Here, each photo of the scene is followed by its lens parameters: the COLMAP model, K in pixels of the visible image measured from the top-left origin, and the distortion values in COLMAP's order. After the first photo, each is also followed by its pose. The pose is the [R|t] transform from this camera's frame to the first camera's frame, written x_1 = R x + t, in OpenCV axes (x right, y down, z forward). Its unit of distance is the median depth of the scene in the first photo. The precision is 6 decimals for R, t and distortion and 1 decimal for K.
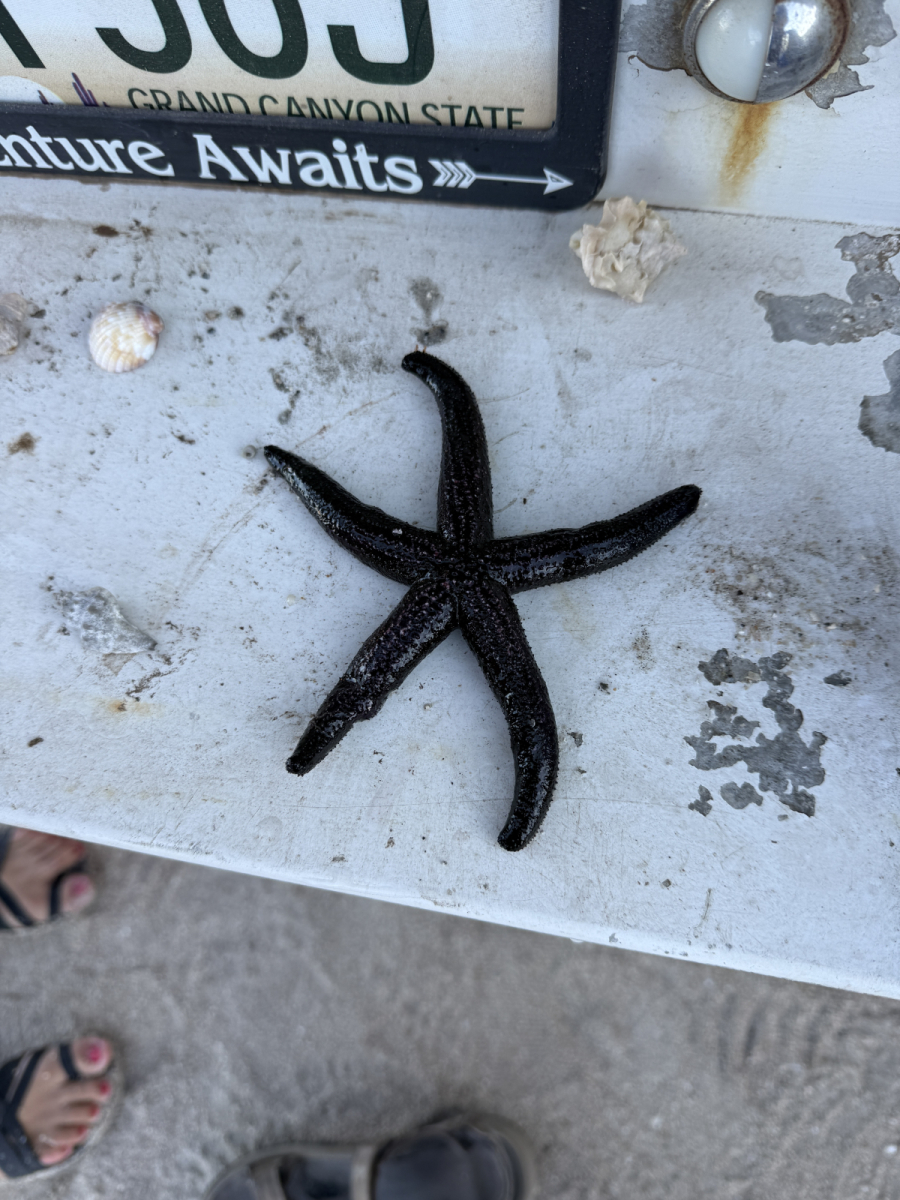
lens RADIAL K [[839.1, 0, 449.2], [0, 839.1, 599.2], [0, 0, 1]] dist [-0.025386, 0.004739]
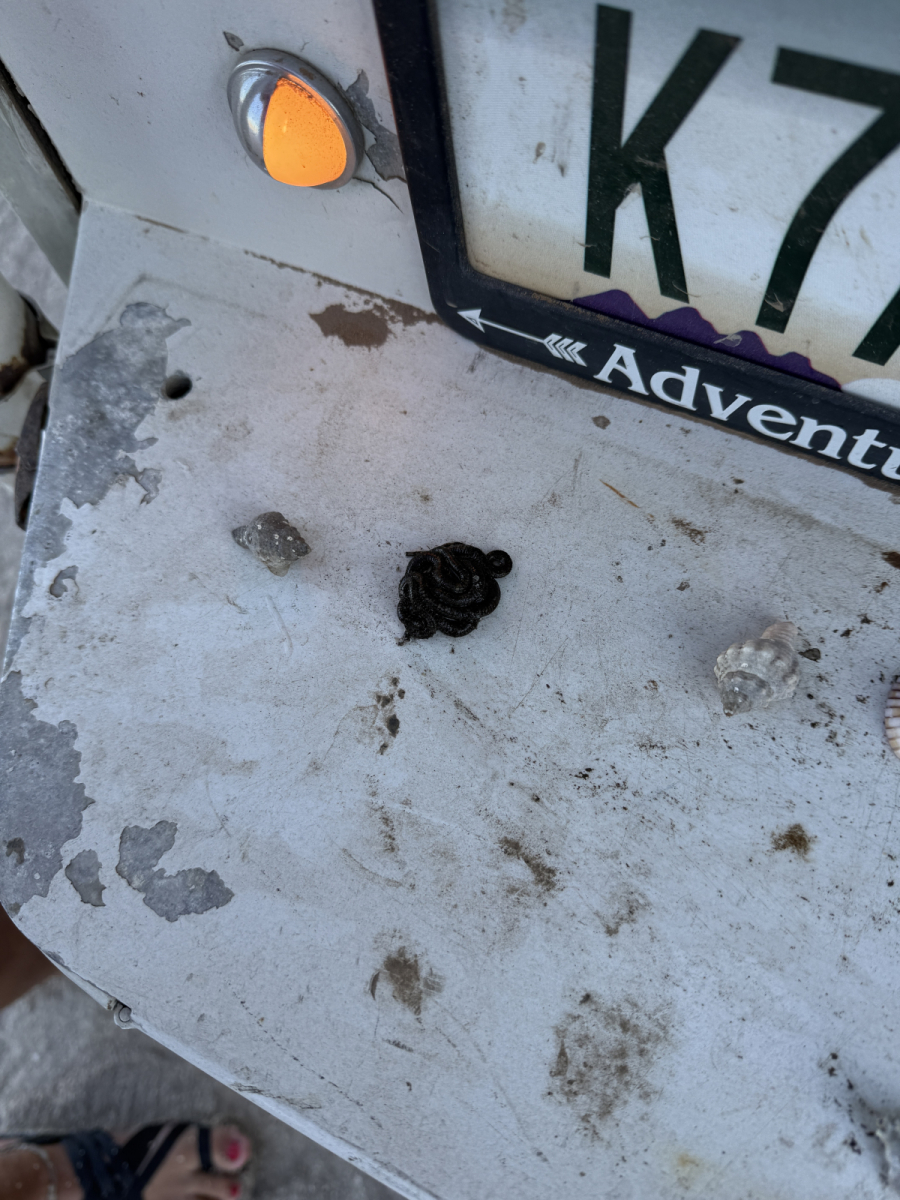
lens RADIAL K [[839.1, 0, 451.1], [0, 839.1, 601.0], [0, 0, 1]] dist [-0.025386, 0.004739]
pose [[0.961999, 0.256714, -0.093033, -0.777634], [-0.259313, 0.965647, -0.016812, -0.295774], [0.085521, 0.040298, 0.995521, 0.183528]]
